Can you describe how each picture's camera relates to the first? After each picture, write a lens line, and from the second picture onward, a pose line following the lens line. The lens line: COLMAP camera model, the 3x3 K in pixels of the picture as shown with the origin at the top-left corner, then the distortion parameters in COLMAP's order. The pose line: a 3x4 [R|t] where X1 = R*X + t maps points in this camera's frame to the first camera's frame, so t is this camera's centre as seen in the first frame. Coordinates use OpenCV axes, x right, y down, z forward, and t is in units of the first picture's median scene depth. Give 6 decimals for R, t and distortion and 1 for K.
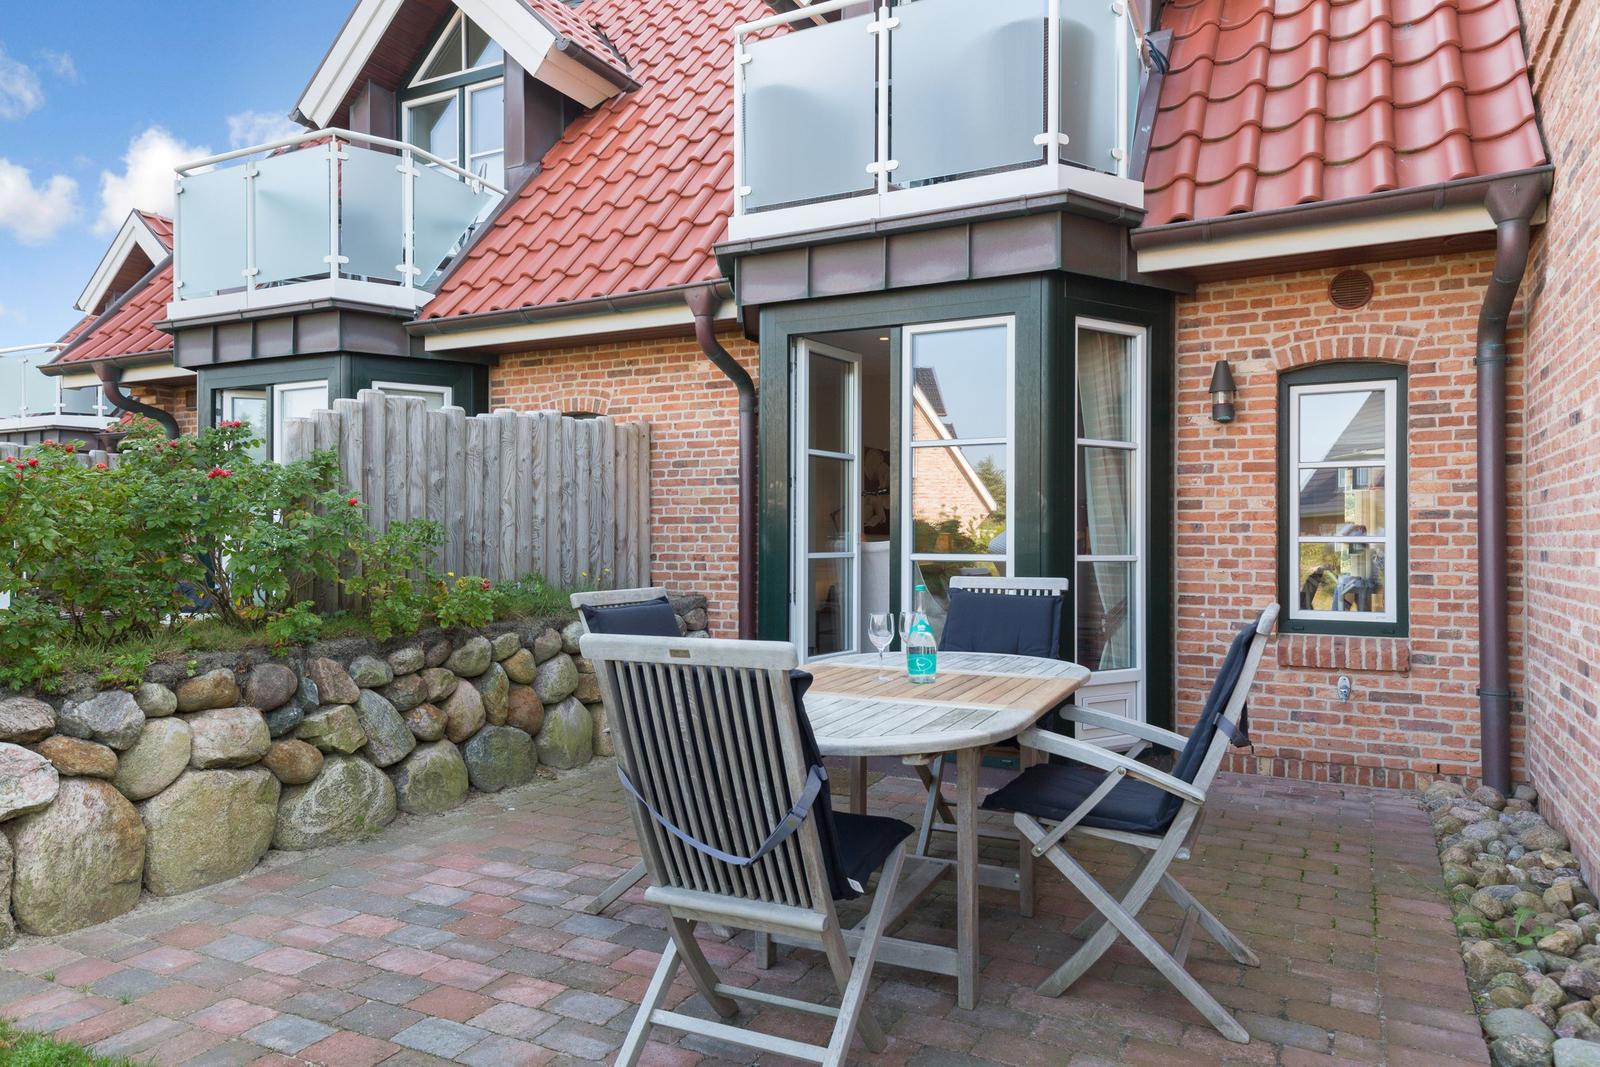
lens RADIAL K [[931.6, 0, 802.7], [0, 931.6, 540.7], [0, 0, 1]] dist [0.031495, 0.001389]
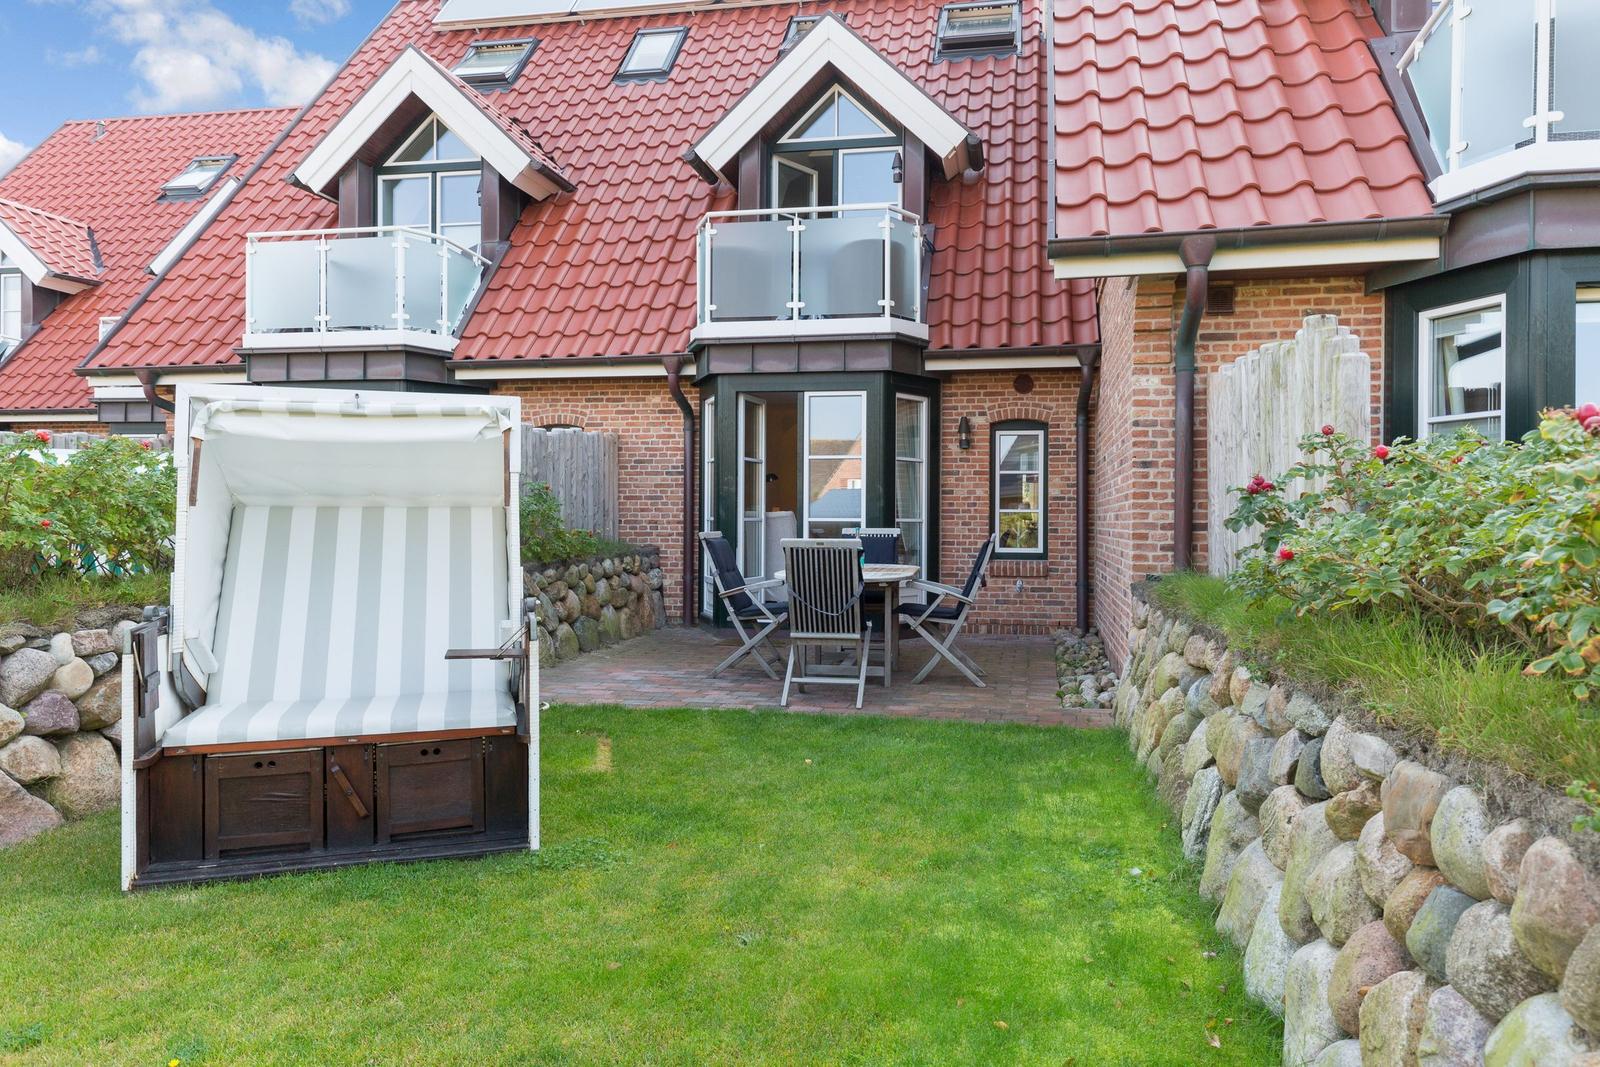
lens RADIAL K [[863.7, 0, 805.5], [0, 863.7, 531.8], [0, 0, 1]] dist [-0.000594, 0.001027]
pose [[0.962688, -0.002052, 0.270606, -0.336918], [-0.002422, 0.999866, 0.016197, 0.013970], [-0.270603, -0.016248, 0.962554, -0.601810]]
